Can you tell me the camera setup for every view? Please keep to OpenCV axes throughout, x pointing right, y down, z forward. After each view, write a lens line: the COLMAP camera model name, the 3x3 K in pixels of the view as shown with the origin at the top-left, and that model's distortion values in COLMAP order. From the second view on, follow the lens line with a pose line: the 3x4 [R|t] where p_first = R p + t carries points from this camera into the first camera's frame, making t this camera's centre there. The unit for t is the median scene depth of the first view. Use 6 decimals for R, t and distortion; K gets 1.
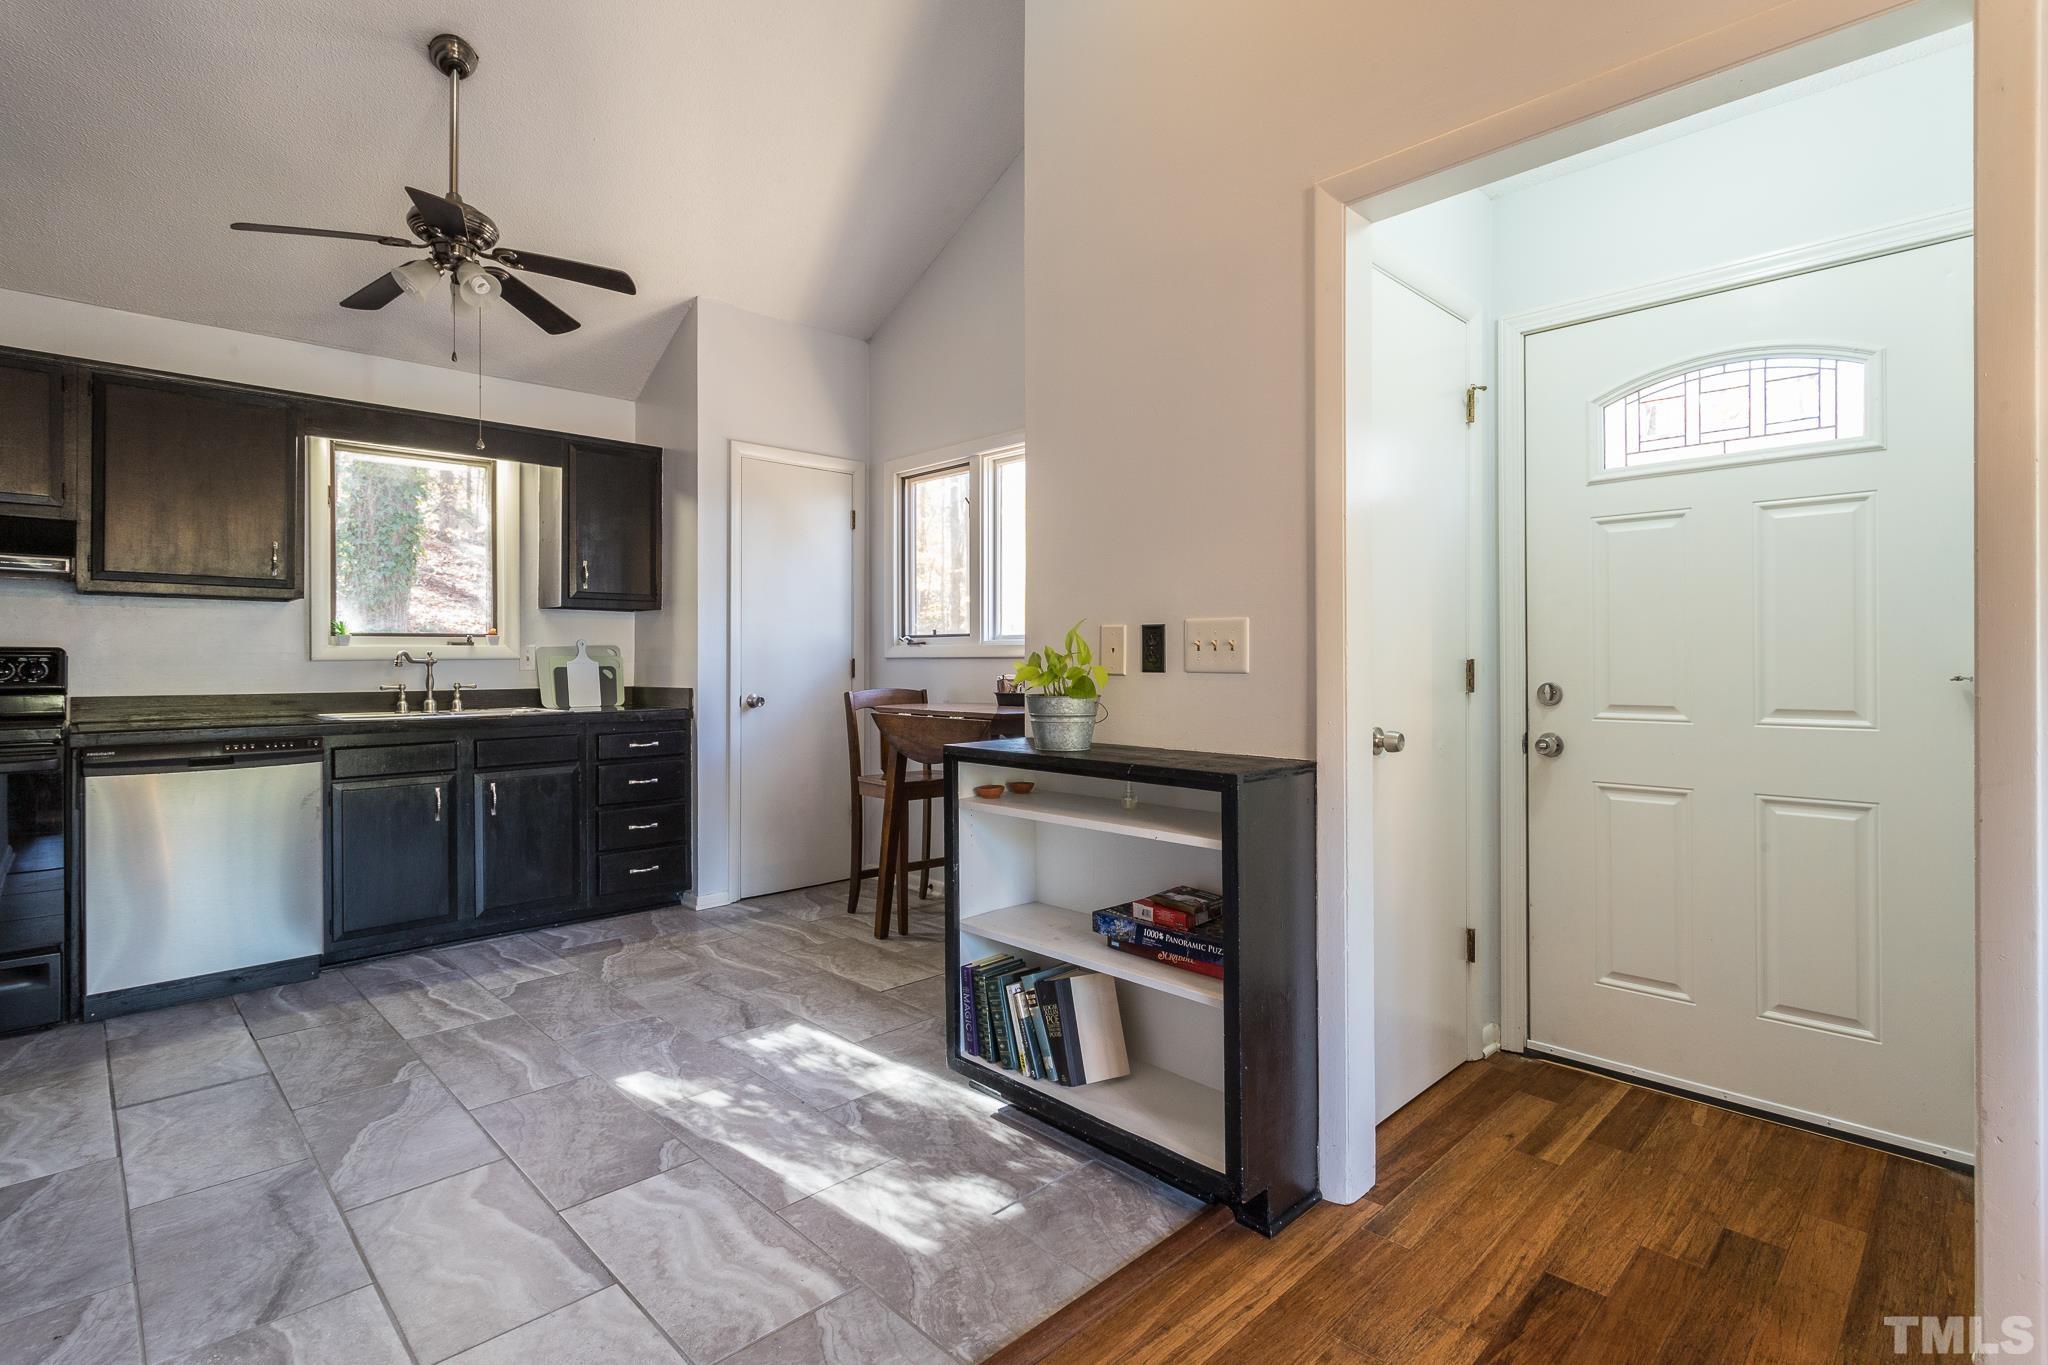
lens RADIAL K [[976.9, 0, 992.0], [0, 976.9, 652.0], [0, 0, 1]] dist [0.004552, 0.000535]
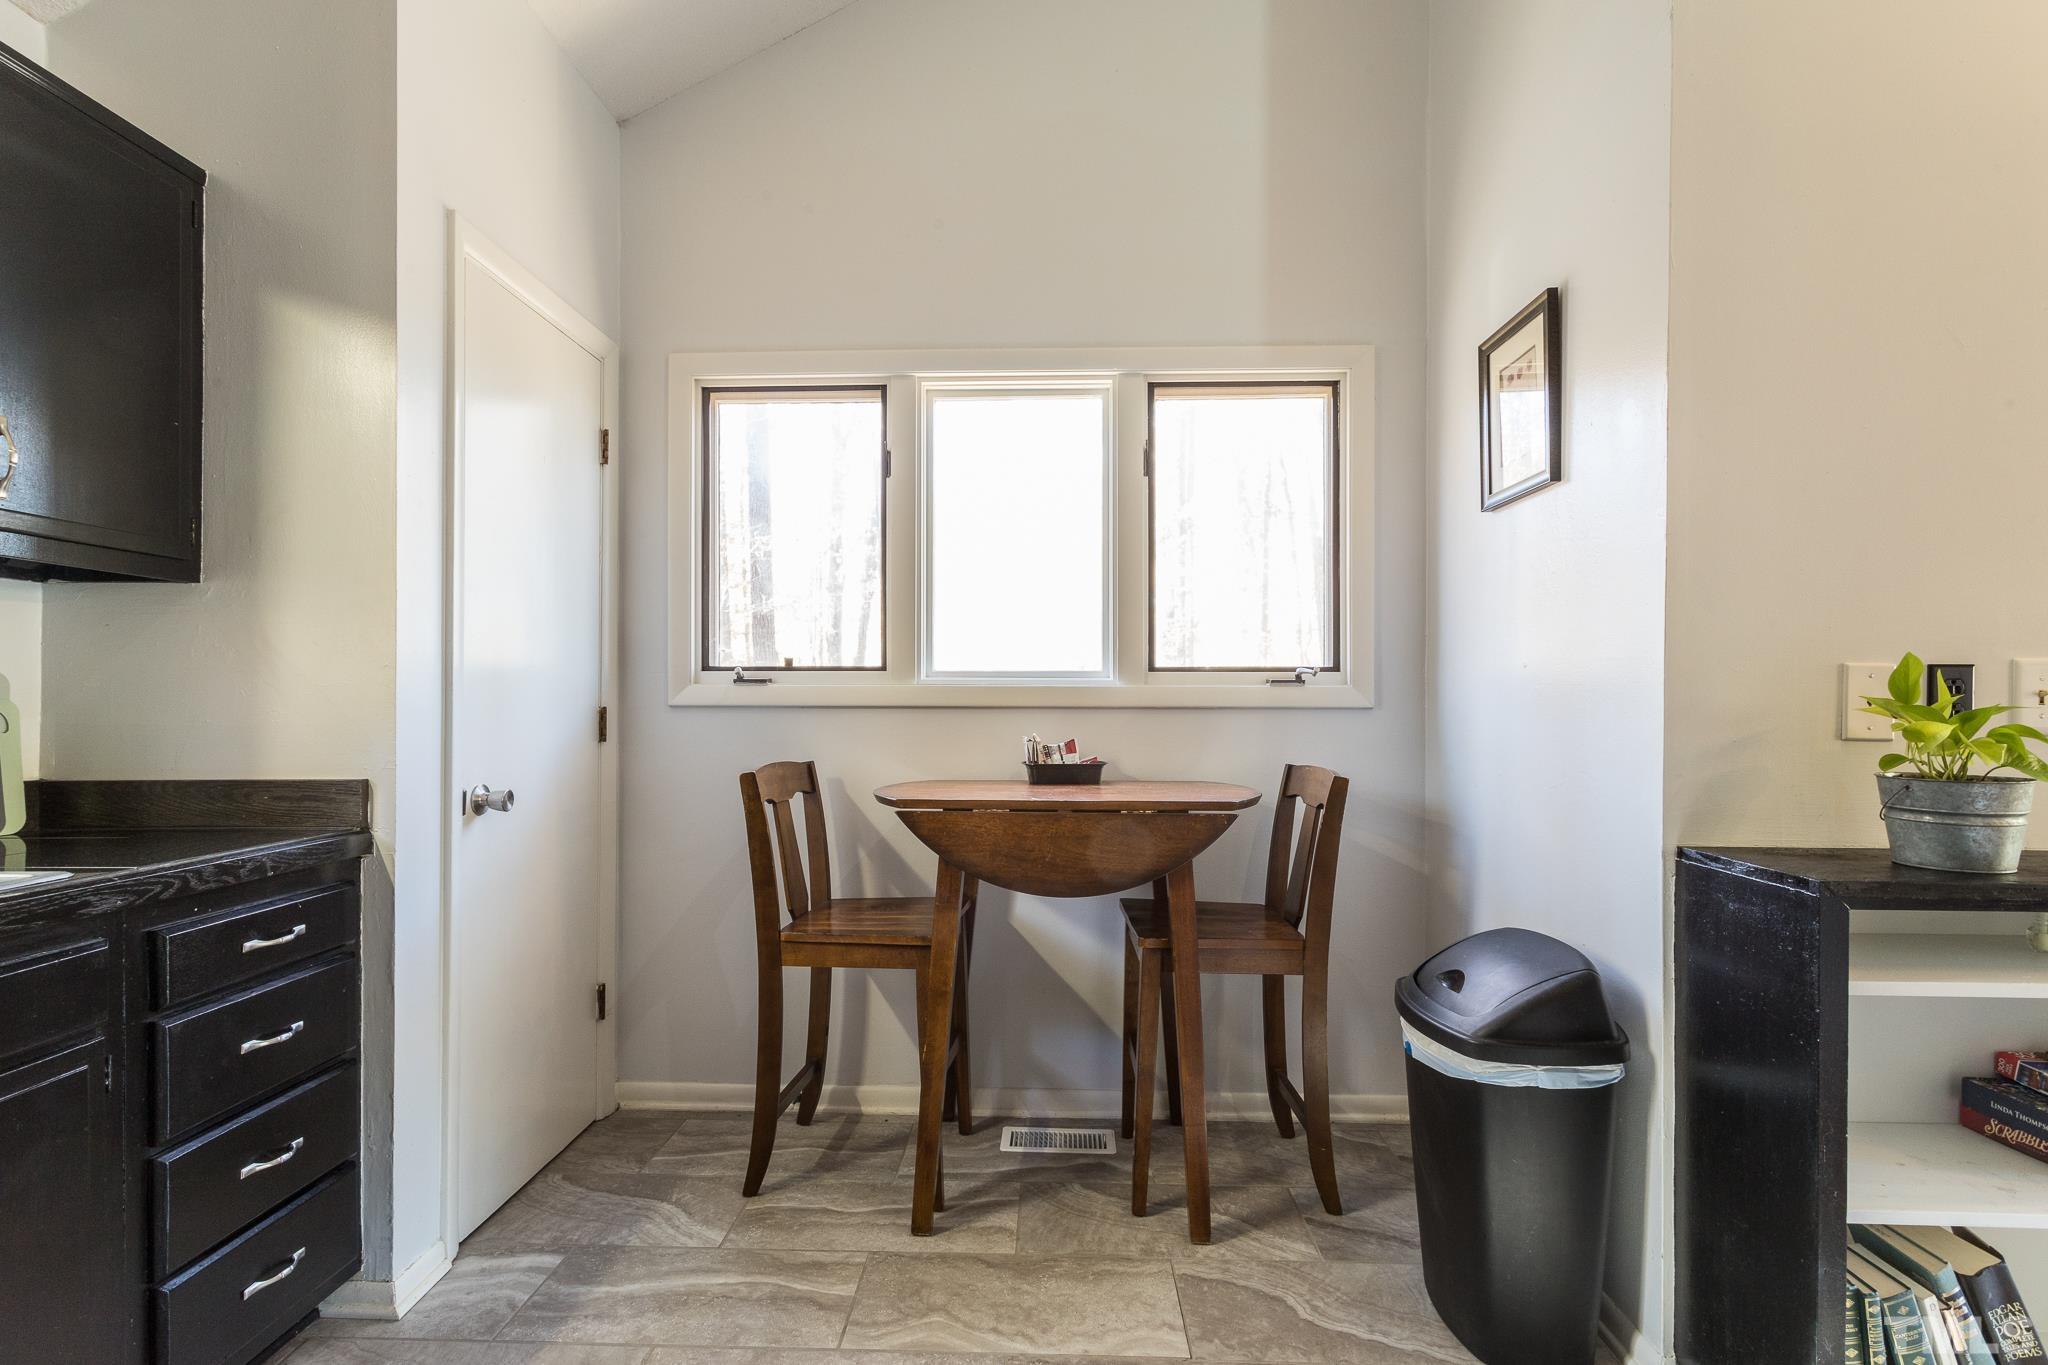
lens RADIAL K [[976.9, 0, 1013.0], [0, 976.9, 707.0], [0, 0, 1]] dist [0.004552, 0.000535]
pose [[0.717097, 0.003607, 0.696964, -0.424604], [-0.008349, 0.999959, 0.003415, 0.003854], [-0.696923, -0.008268, 0.717098, 0.550974]]
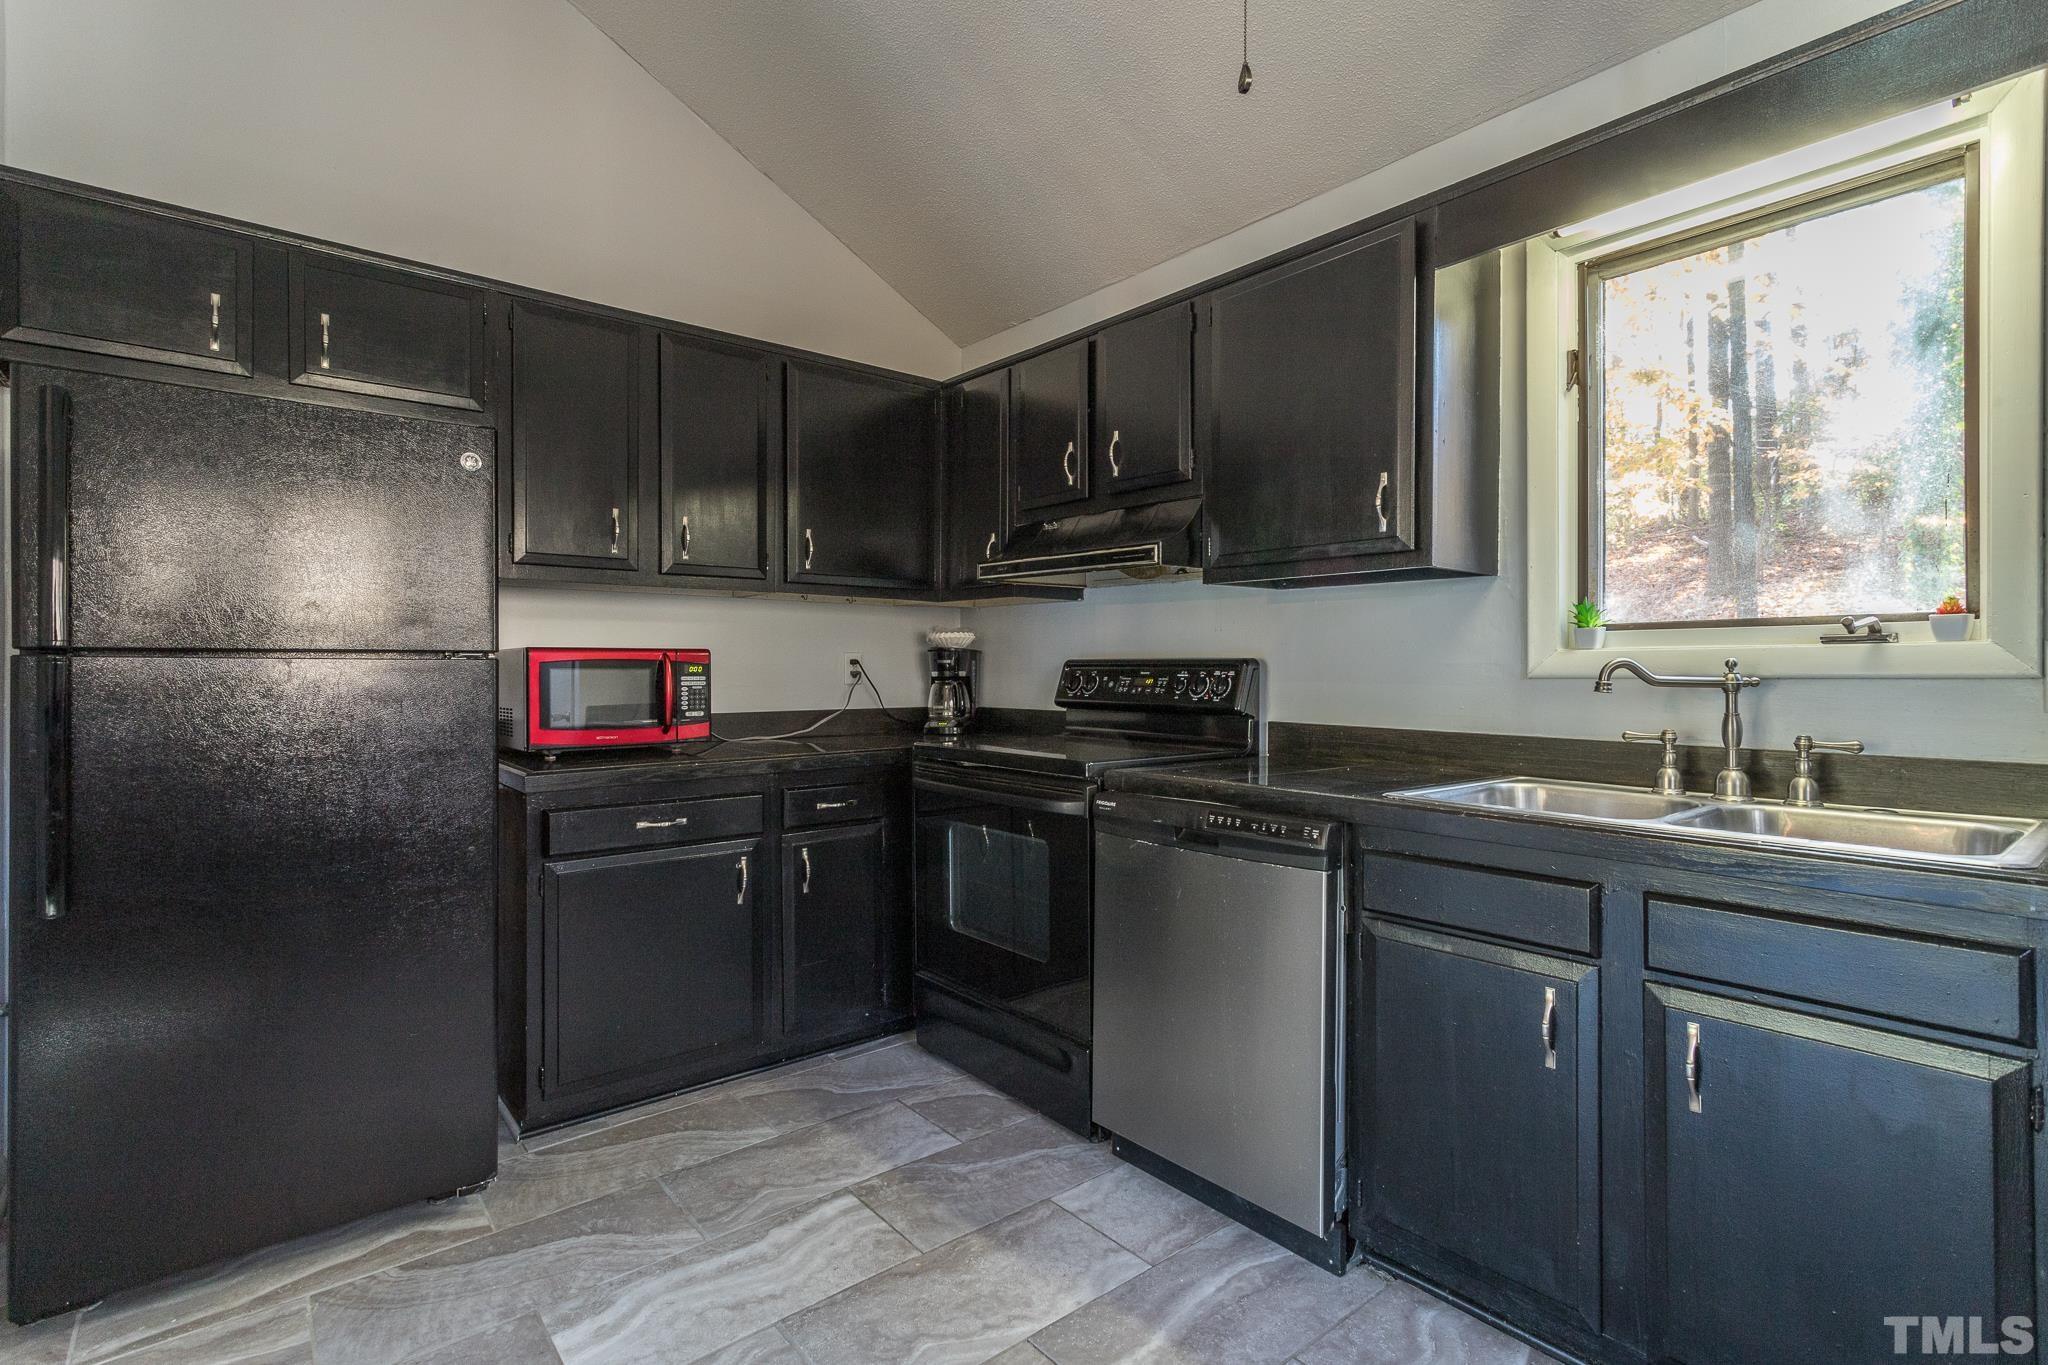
lens RADIAL K [[976.9, 0, 1023.2], [0, 976.9, 677.1], [0, 0, 1]] dist [0.004552, 0.000535]
pose [[-0.047275, 0.012215, -0.998807, -0.127775], [0.006915, 0.999905, 0.011901, -0.000038], [0.998858, -0.006344, -0.047355, 0.721821]]
